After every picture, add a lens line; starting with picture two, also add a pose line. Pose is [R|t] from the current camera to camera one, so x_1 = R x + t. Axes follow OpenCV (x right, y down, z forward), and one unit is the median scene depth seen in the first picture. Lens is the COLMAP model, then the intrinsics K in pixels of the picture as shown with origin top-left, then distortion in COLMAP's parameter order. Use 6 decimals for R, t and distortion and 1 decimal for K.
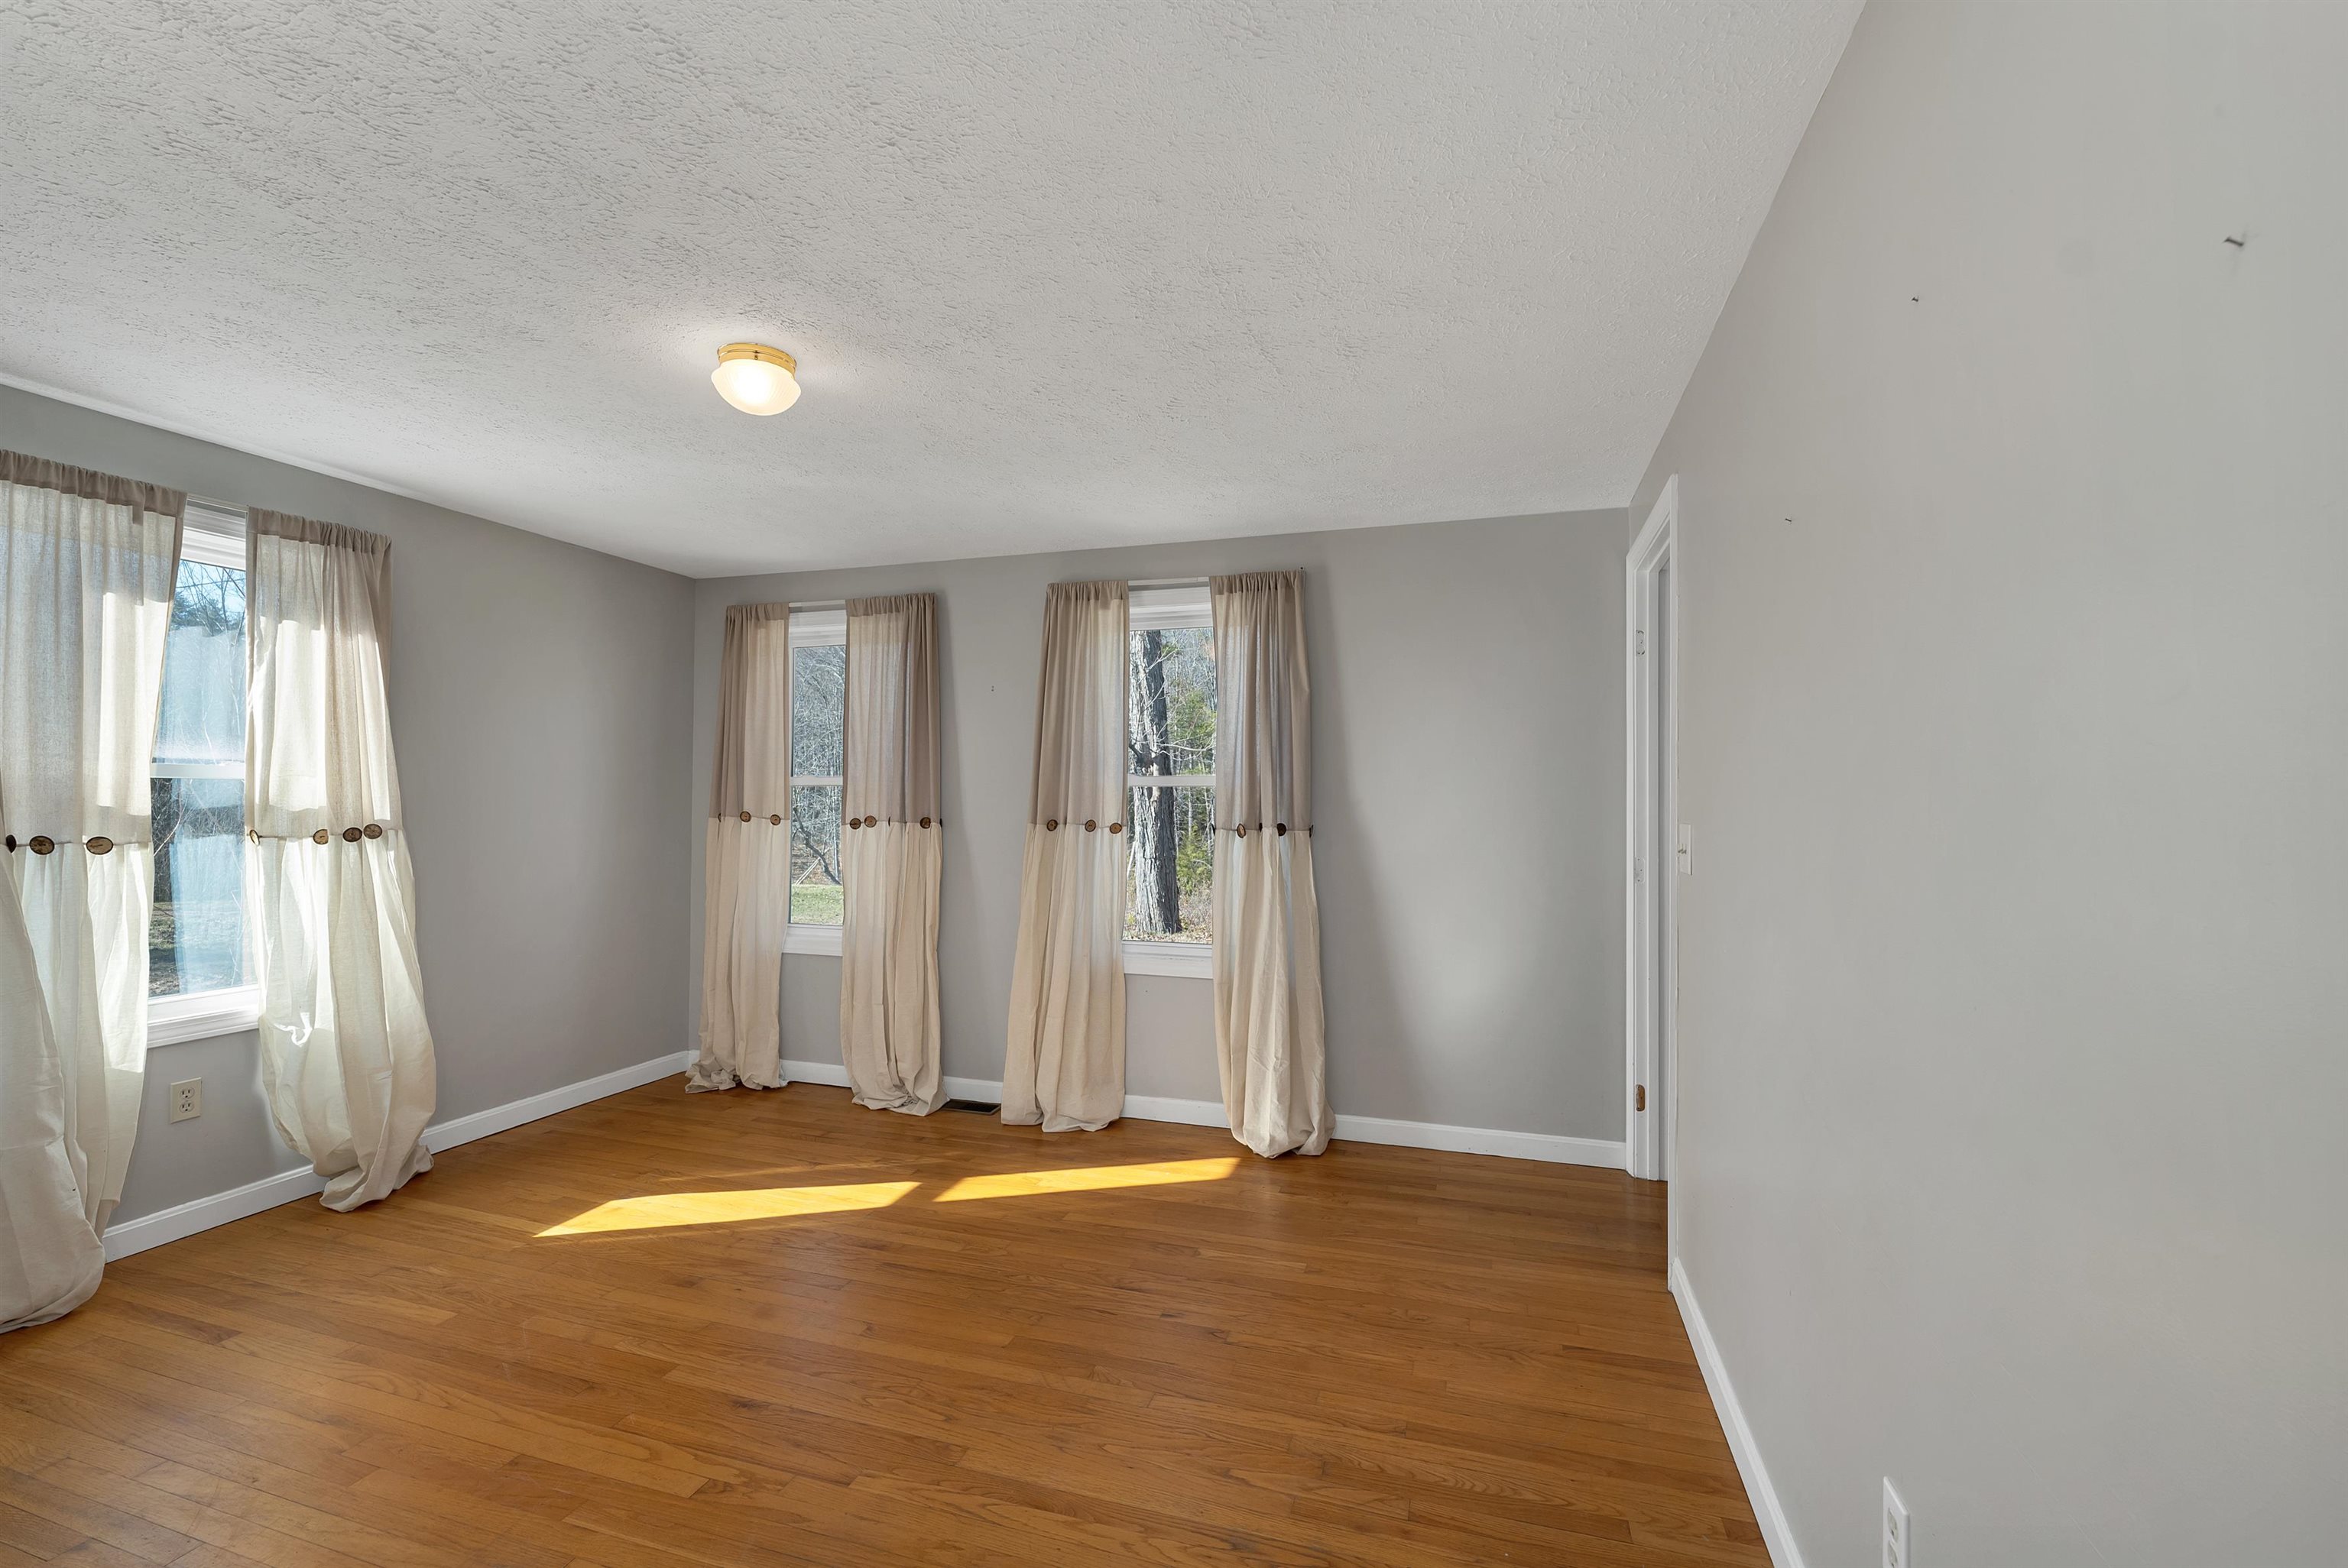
lens RADIAL K [[981.7, 0, 1173.1], [0, 981.7, 797.6], [0, 0, 1]] dist [0.000671, 0.000392]
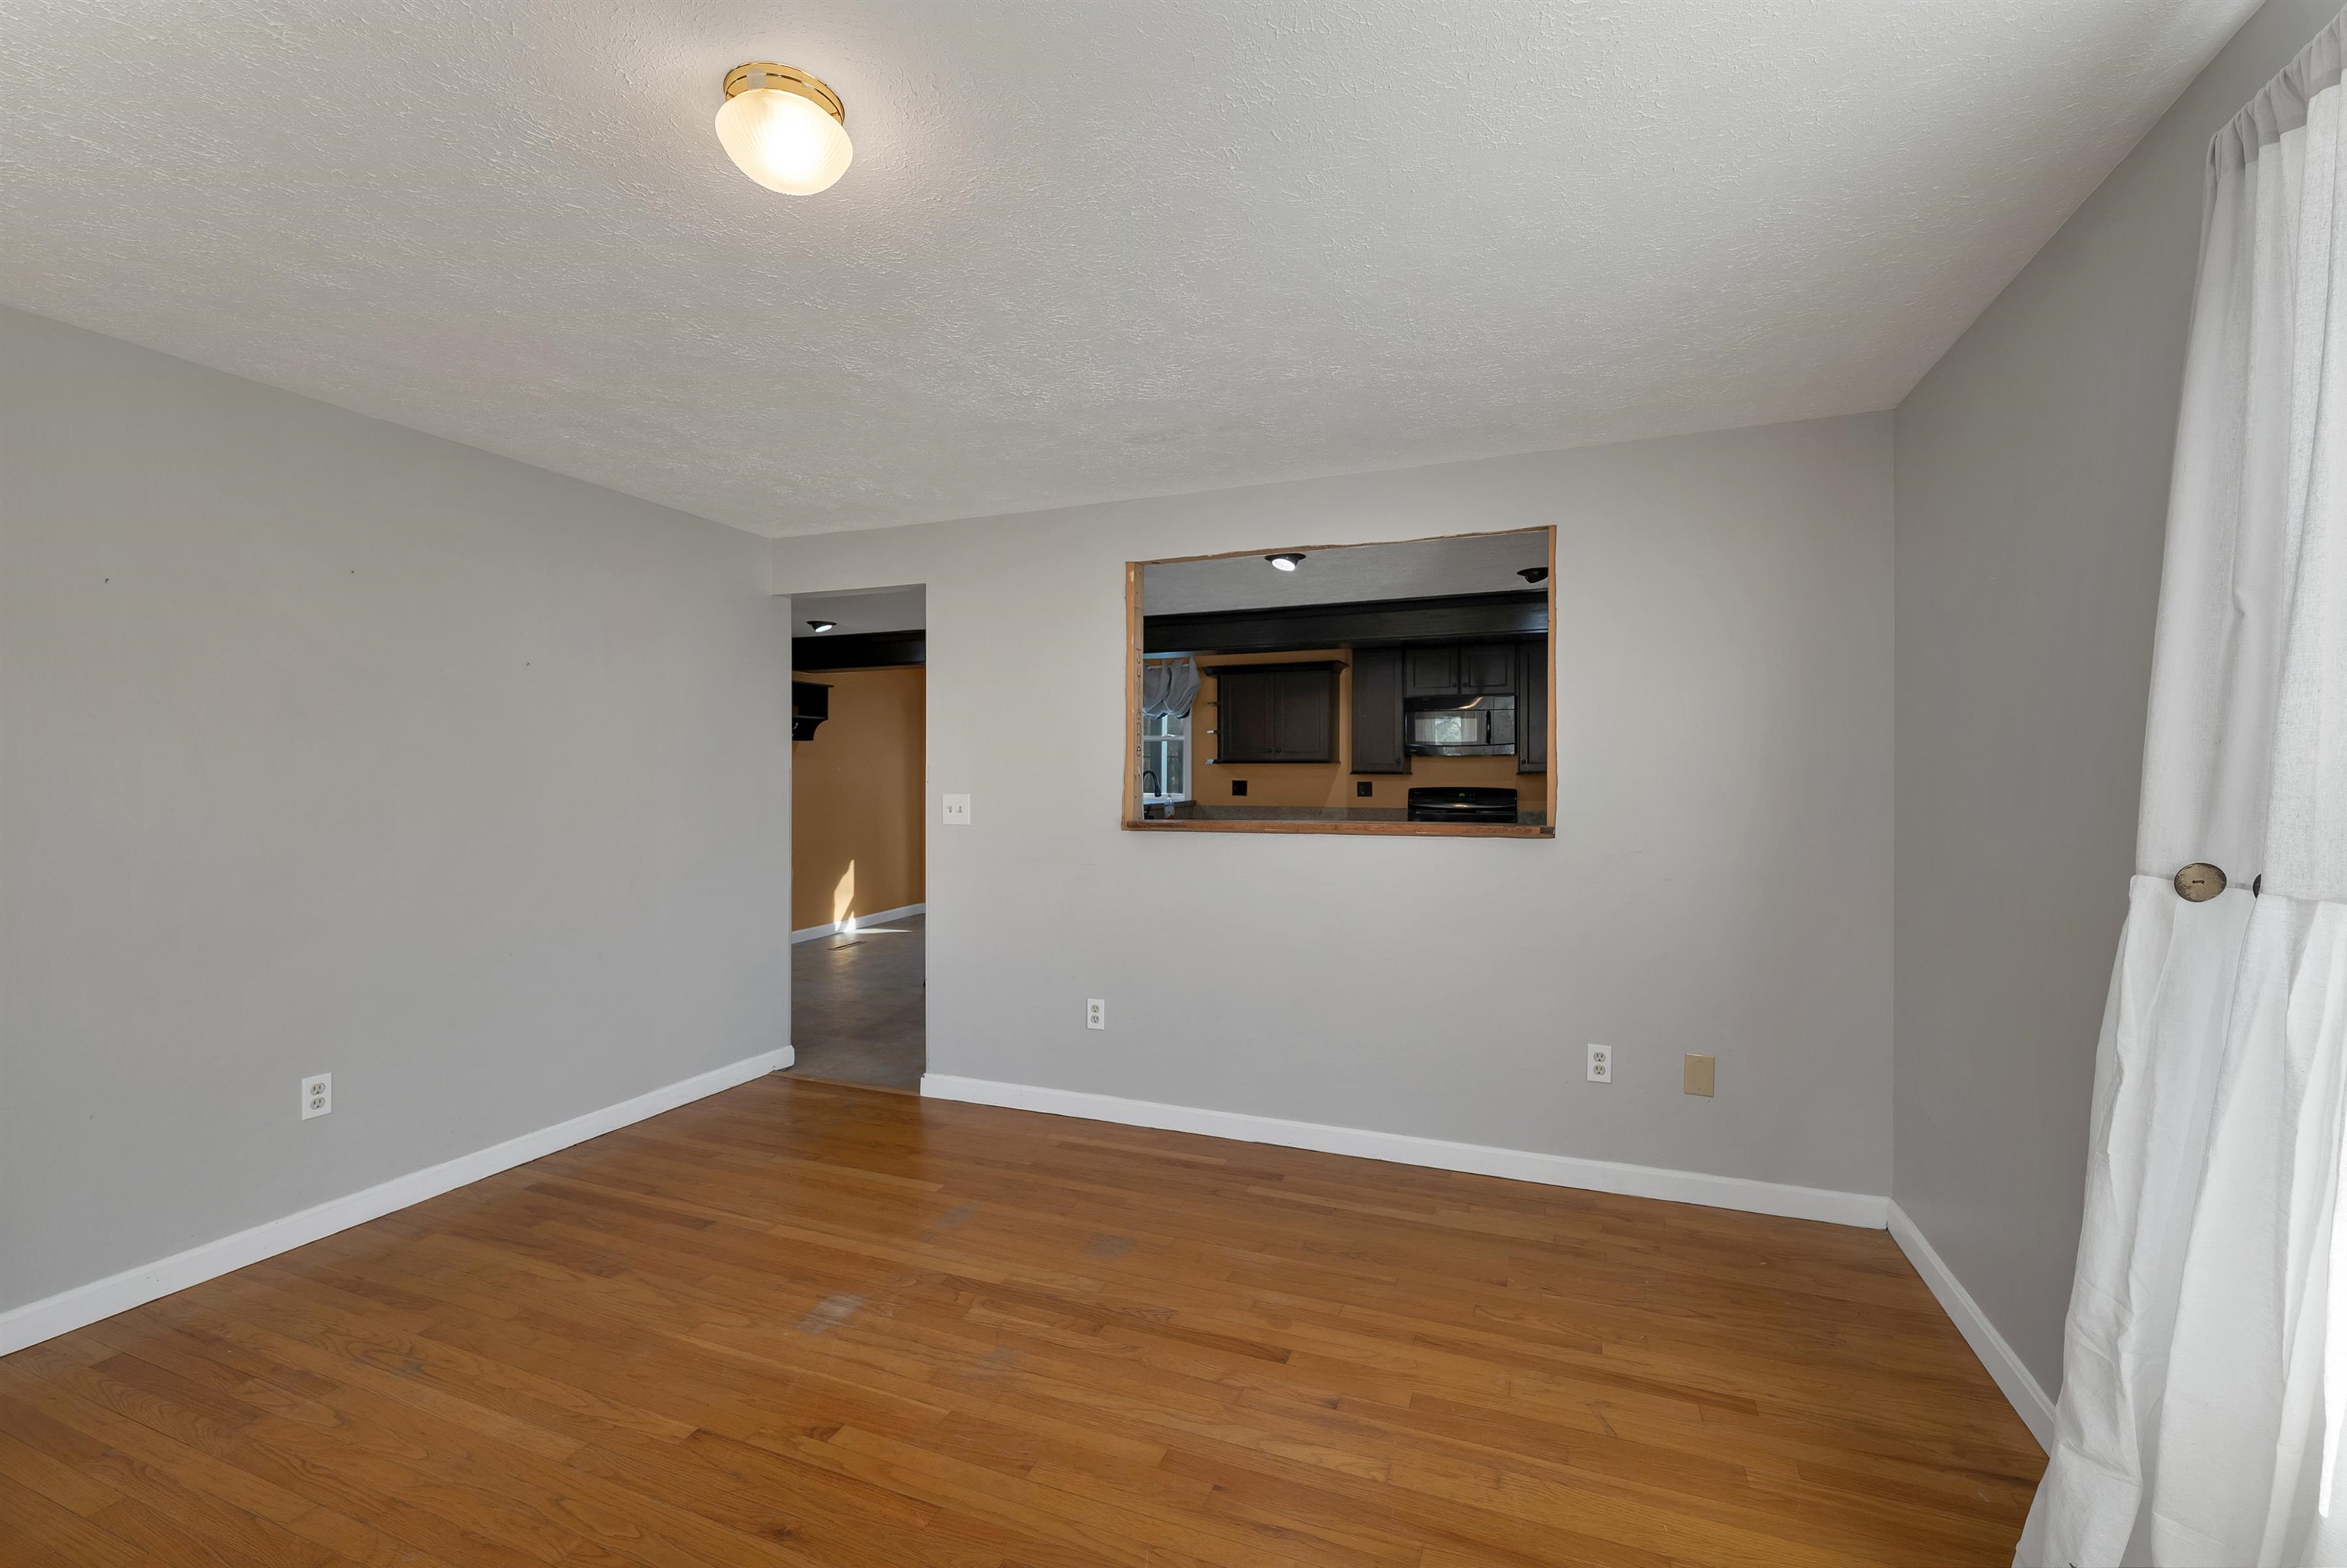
lens RADIAL K [[981.3, 0, 1165.1], [0, 981.3, 777.9], [0, 0, 1]] dist [0.000671, 0.000392]
pose [[-0.997180, -0.005982, 0.074802, -0.900826], [-0.007054, 0.999876, -0.014080, 0.014025], [-0.074709, -0.014568, -0.997099, 2.014561]]
